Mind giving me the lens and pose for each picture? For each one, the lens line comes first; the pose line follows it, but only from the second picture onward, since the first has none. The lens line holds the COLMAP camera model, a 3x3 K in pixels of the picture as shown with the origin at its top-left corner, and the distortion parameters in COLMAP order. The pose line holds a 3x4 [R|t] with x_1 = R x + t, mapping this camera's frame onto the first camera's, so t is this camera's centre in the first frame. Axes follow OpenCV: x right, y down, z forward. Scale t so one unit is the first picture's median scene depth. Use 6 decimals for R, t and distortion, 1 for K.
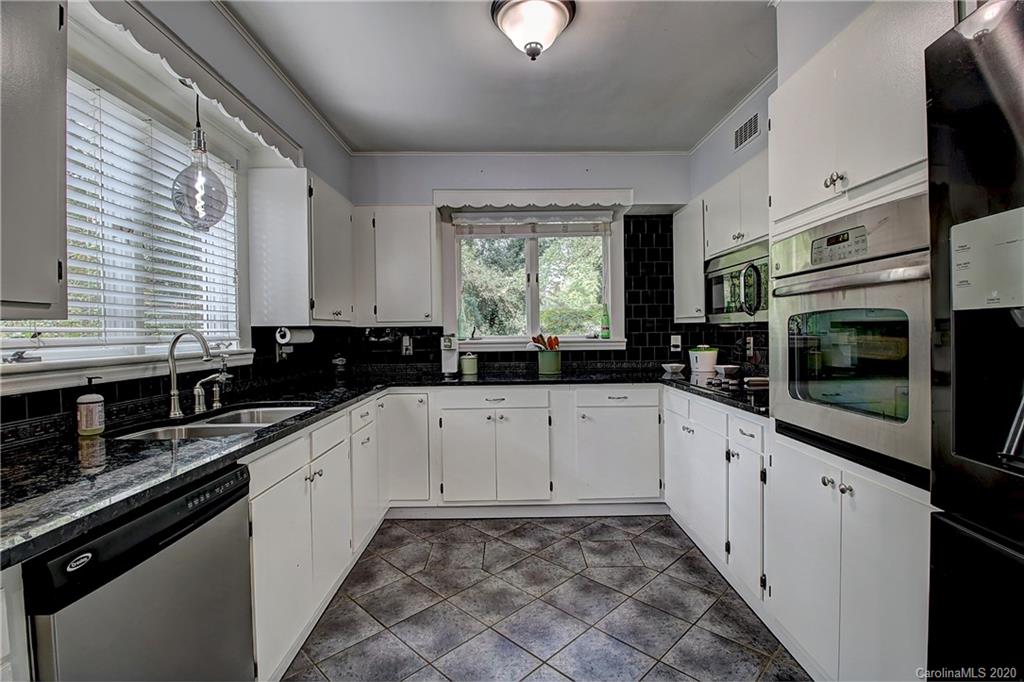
lens RADIAL K [[474.2, 0, 514.4], [0, 474.2, 336.9], [0, 0, 1]] dist [0.001632, -0.015421]
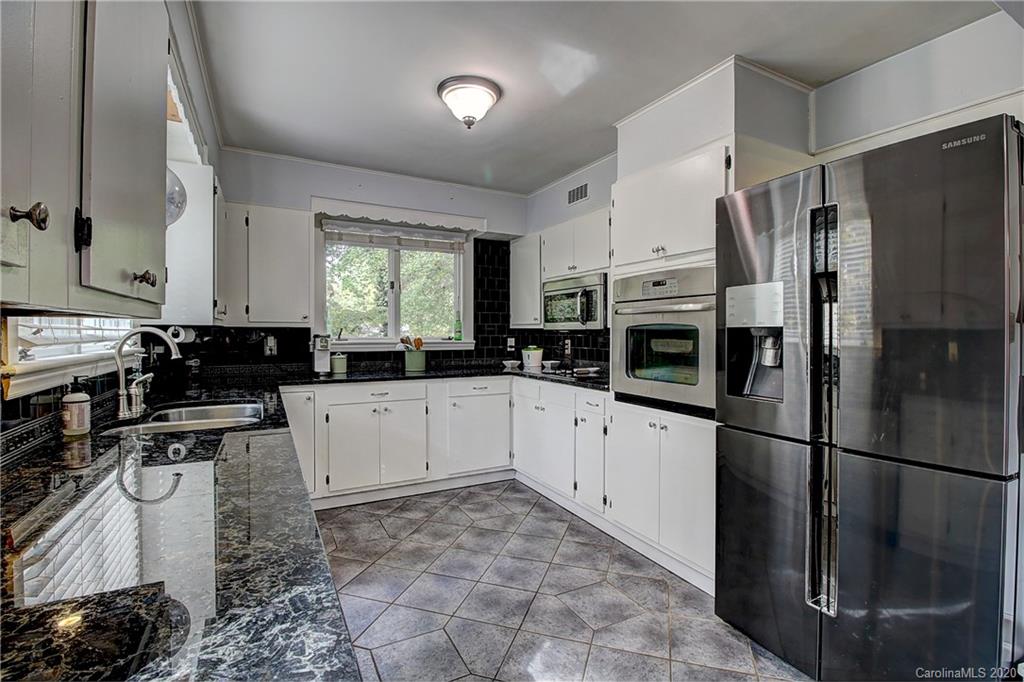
lens RADIAL K [[474.2, 0, 514.4], [0, 474.2, 336.9], [0, 0, 1]] dist [0.001632, -0.015421]
pose [[0.888074, 0.009948, 0.459592, -0.276283], [-0.007615, 0.999947, -0.006931, 0.002681], [-0.459637, 0.002655, 0.888103, -0.141613]]
